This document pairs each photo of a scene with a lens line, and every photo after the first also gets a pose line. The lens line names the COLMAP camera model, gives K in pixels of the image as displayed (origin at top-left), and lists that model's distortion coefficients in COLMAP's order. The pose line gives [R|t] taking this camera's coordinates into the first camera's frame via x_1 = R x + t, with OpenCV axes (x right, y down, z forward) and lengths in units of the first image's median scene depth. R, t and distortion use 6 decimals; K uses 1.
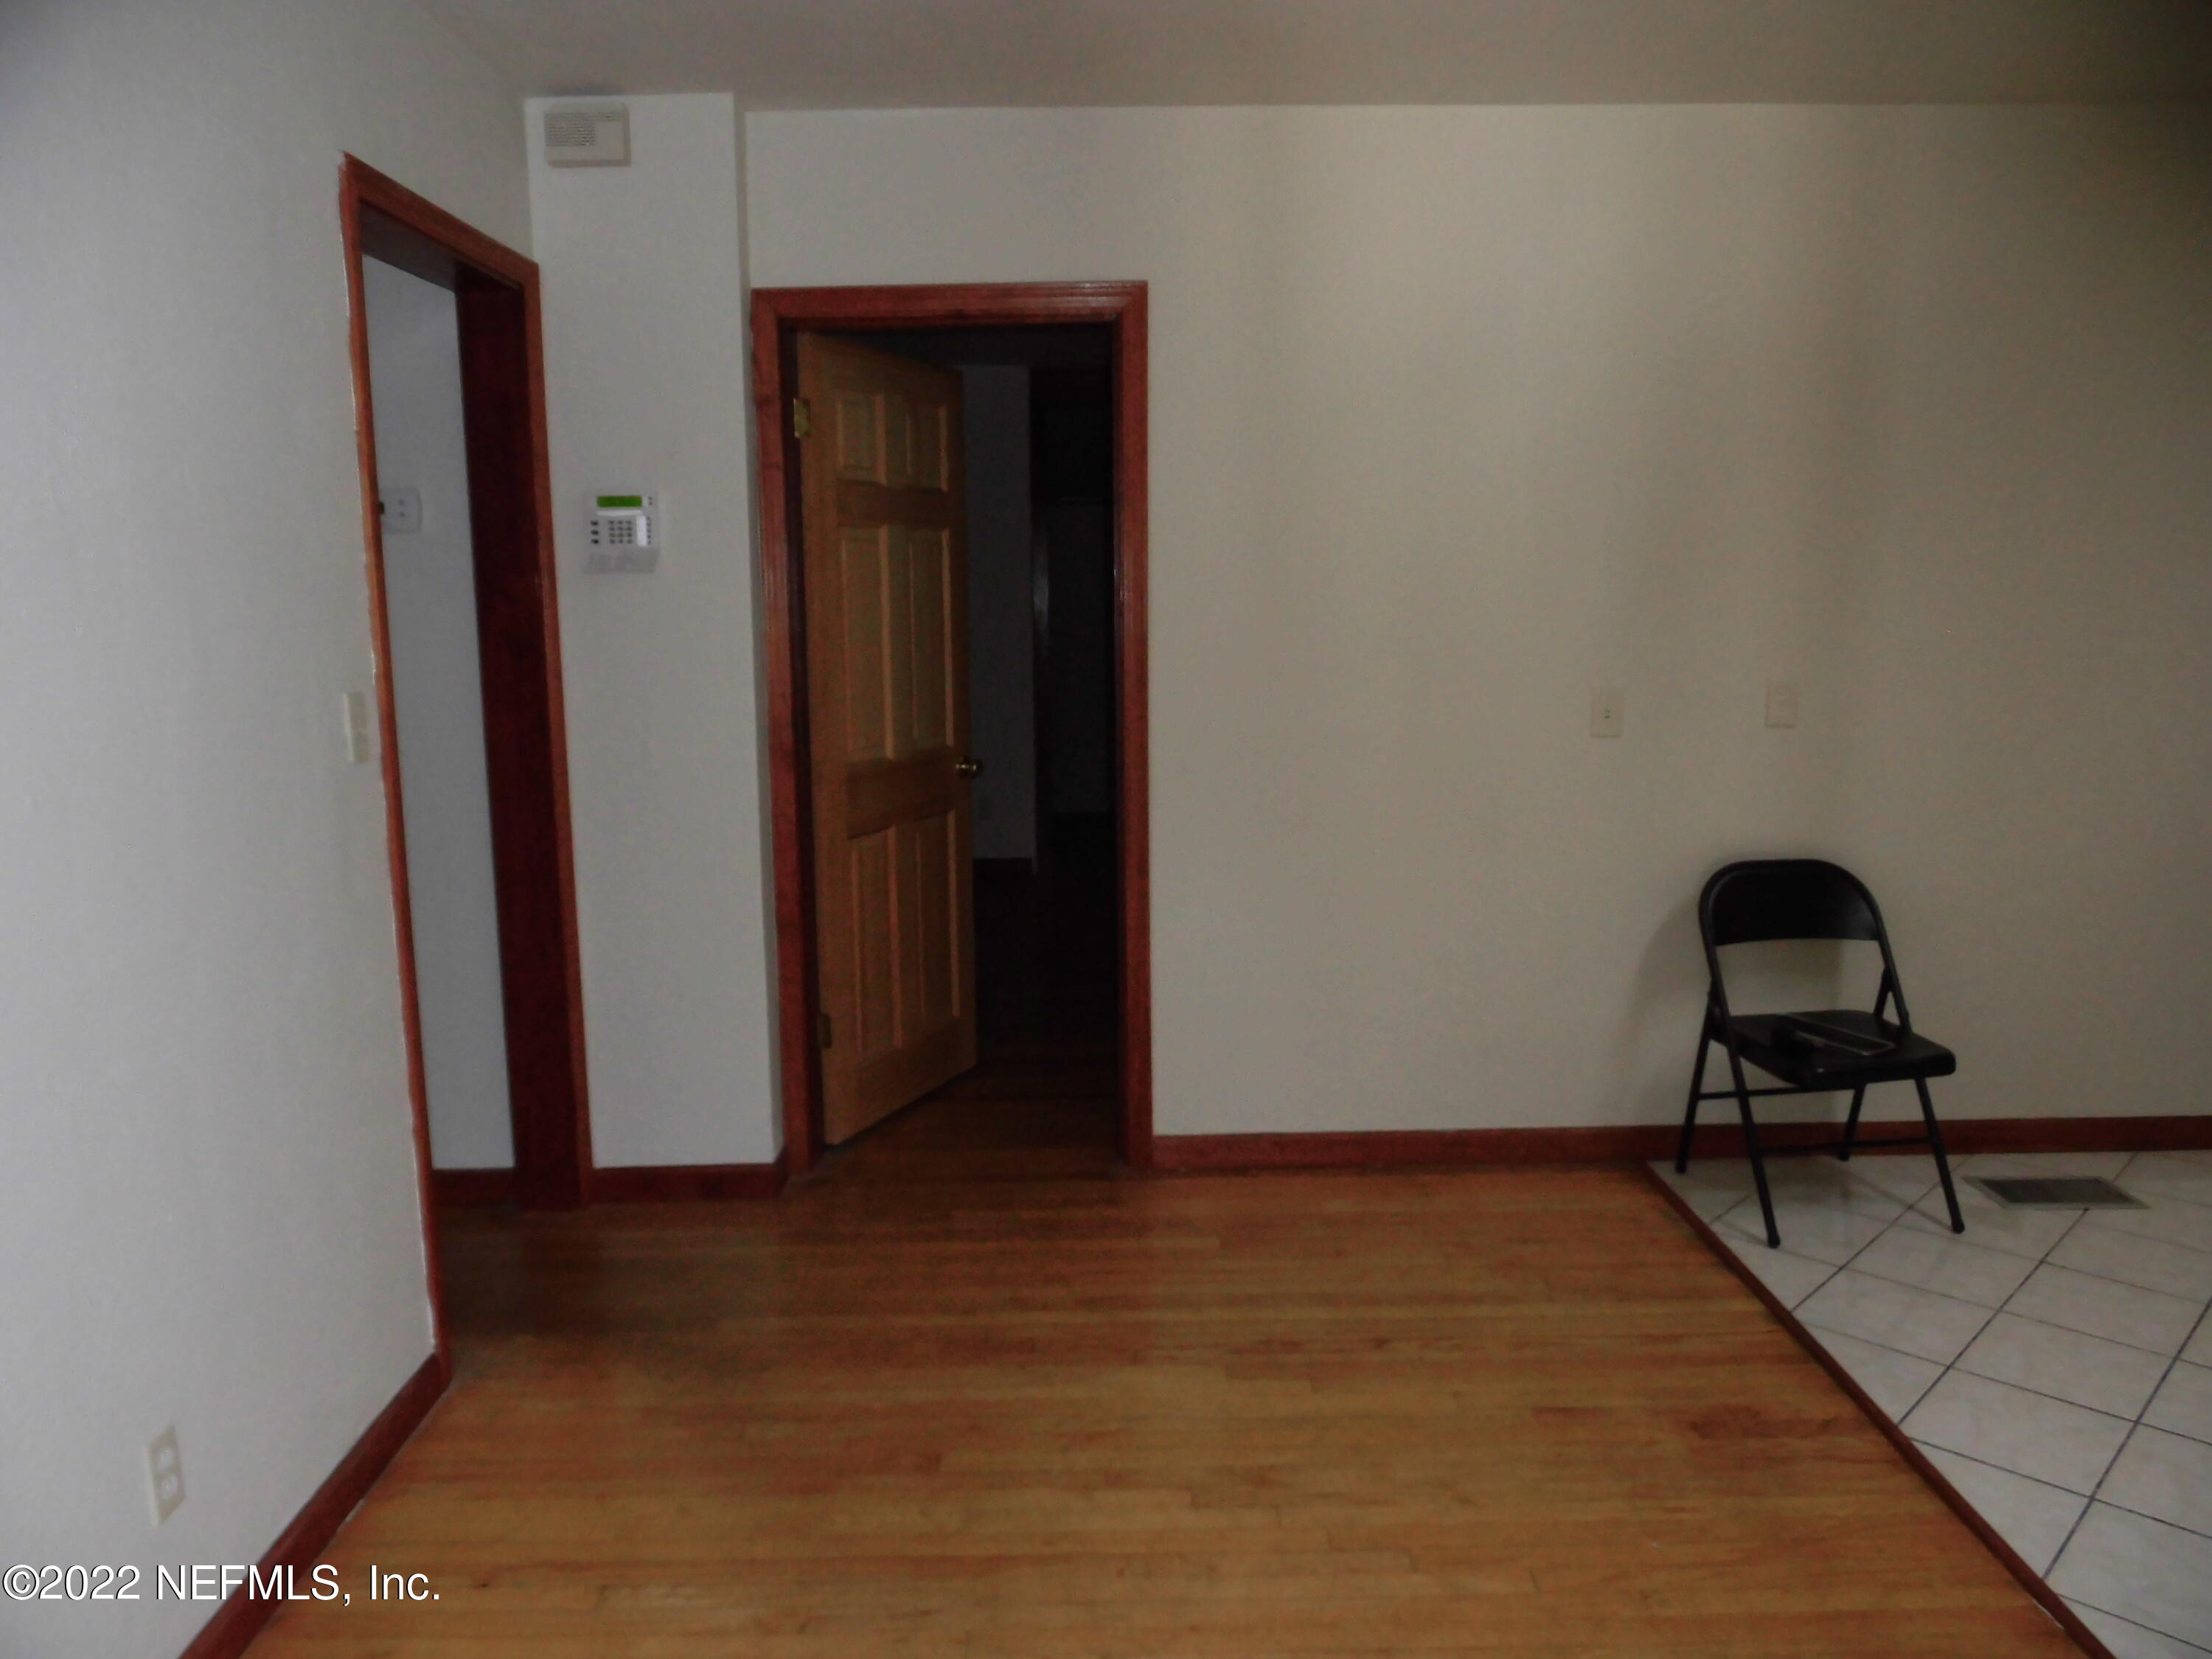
lens RADIAL K [[1594.4, 0, 1105.8], [0, 1594.4, 826.4], [0, 0, 1]] dist [-0.034219, -0.013418]
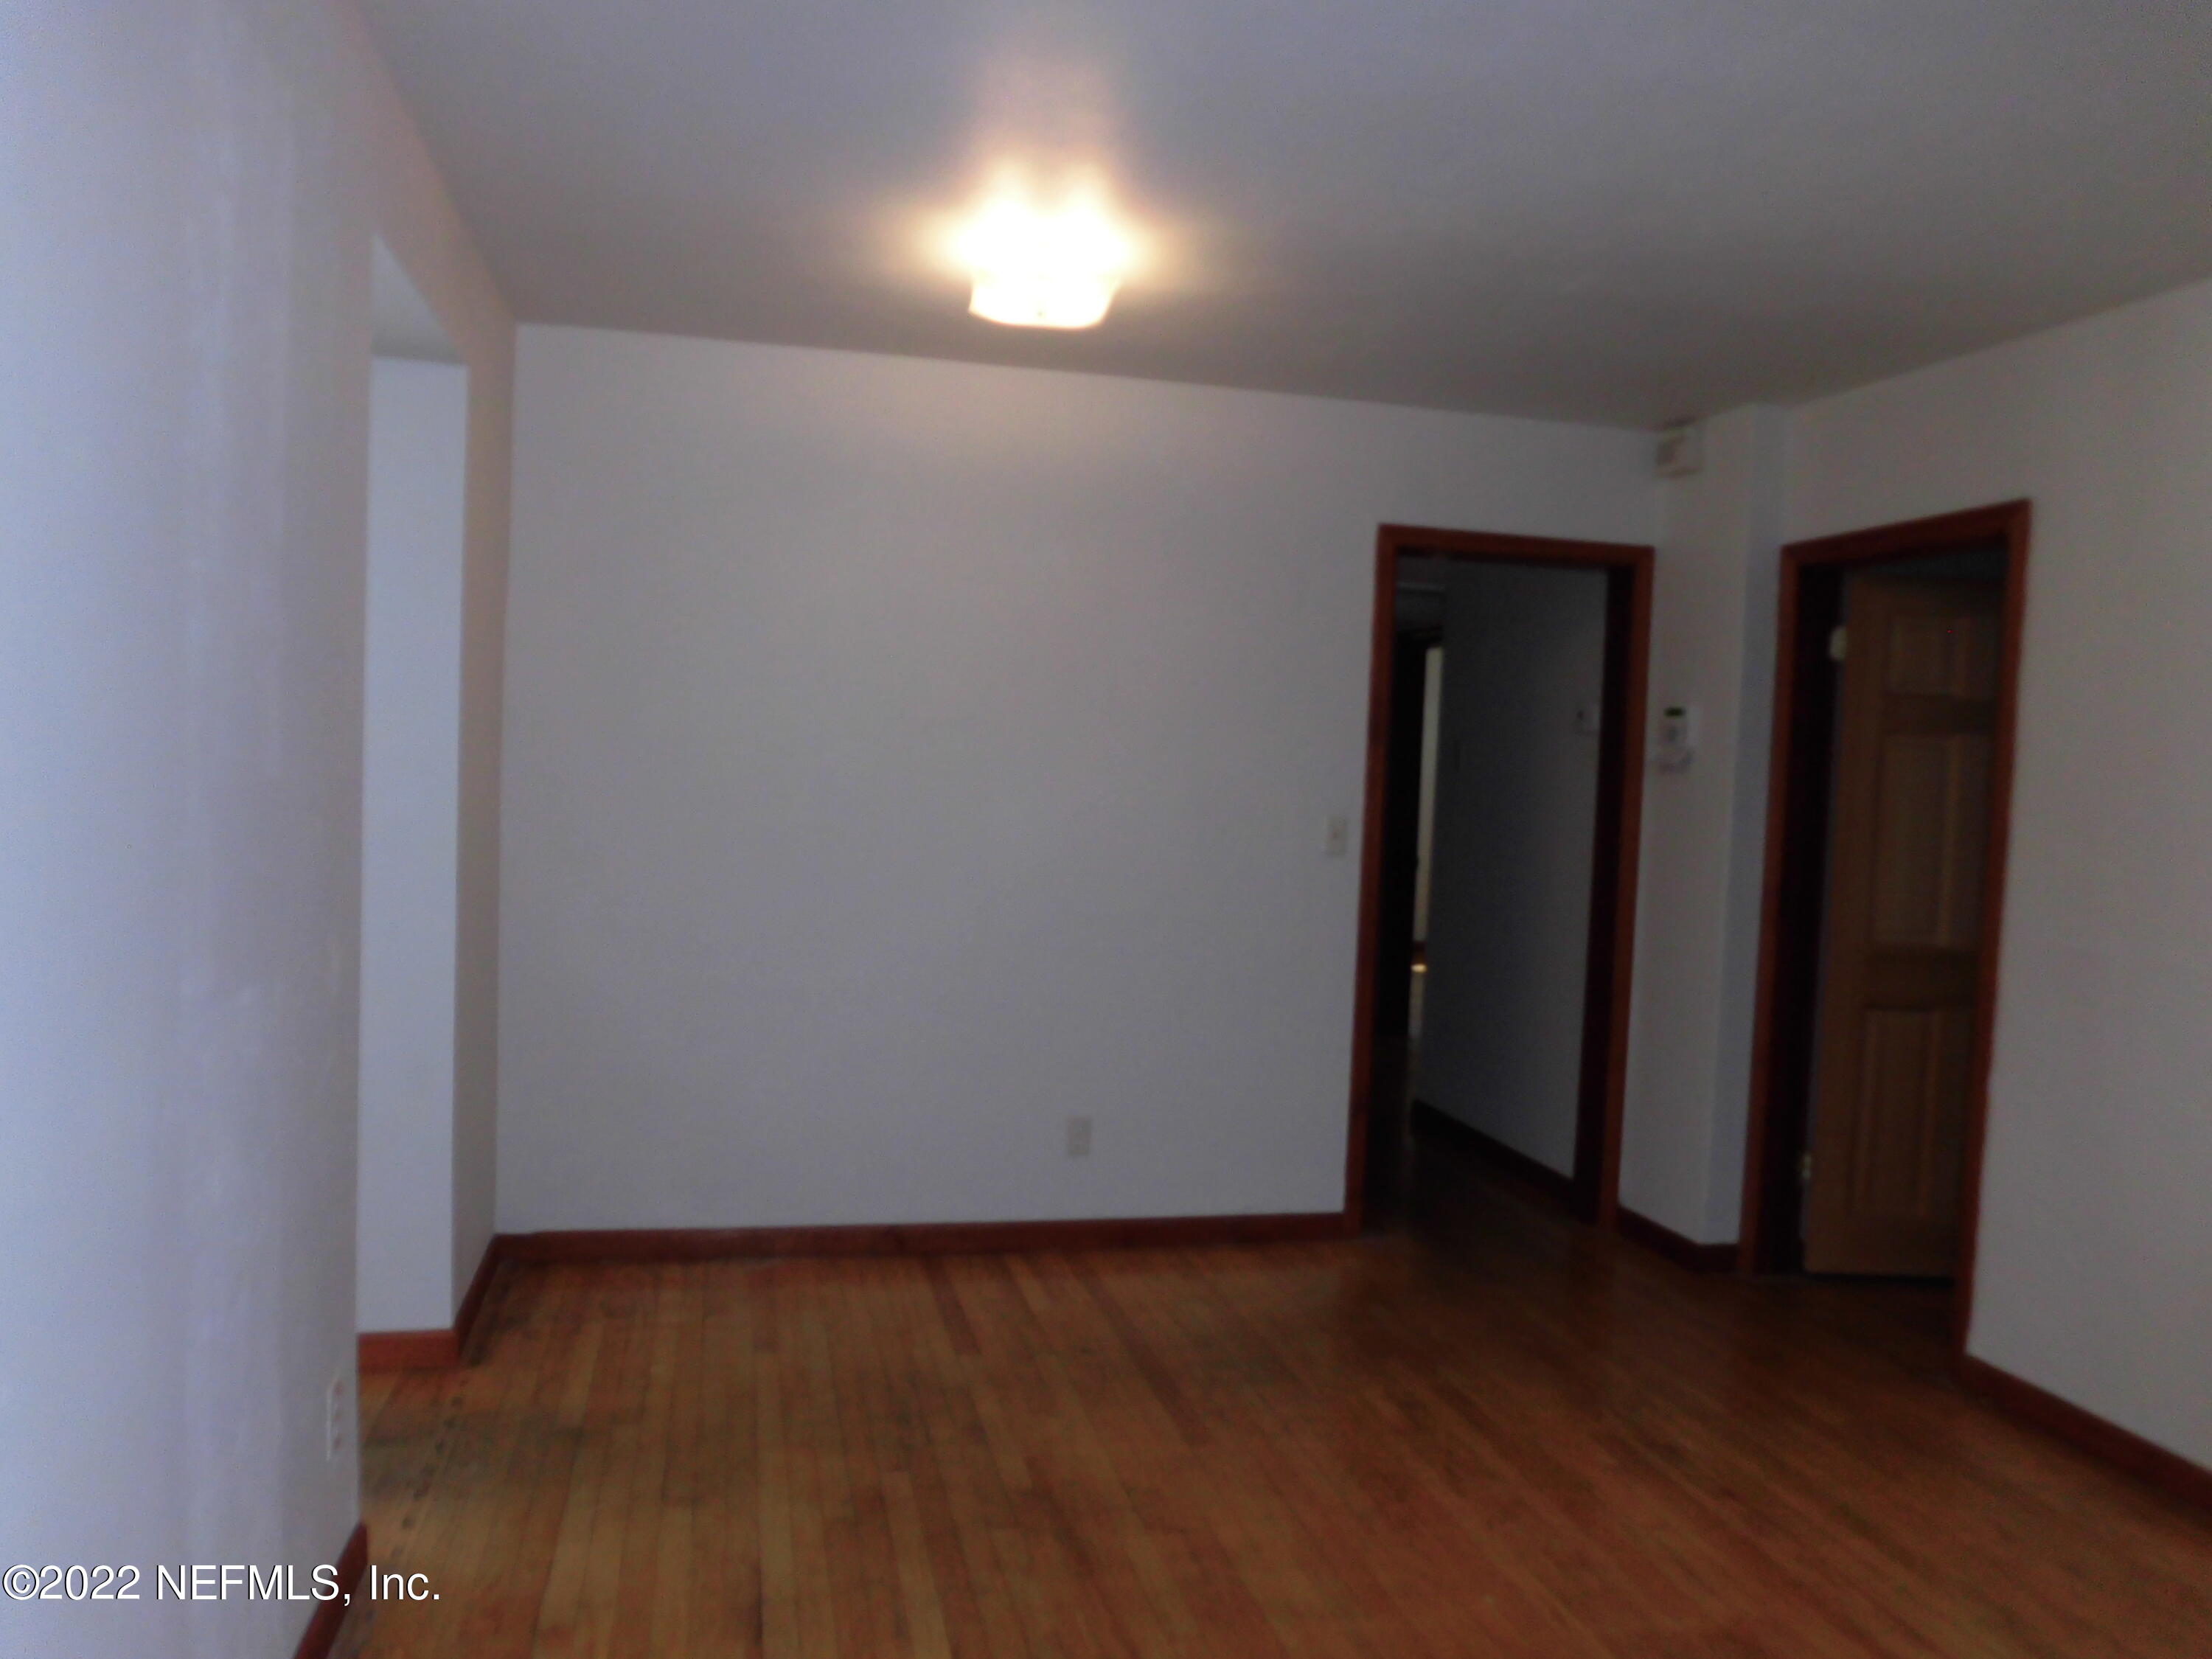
lens RADIAL K [[1594.4, 0, 1106.1], [0, 1594.4, 832.0], [0, 0, 1]] dist [-0.034219, -0.013418]
pose [[0.230925, 0.077556, -0.969875, 0.899846], [-0.185699, 0.982007, 0.034312, -0.060457], [0.955086, 0.172181, 0.241173, 0.224497]]
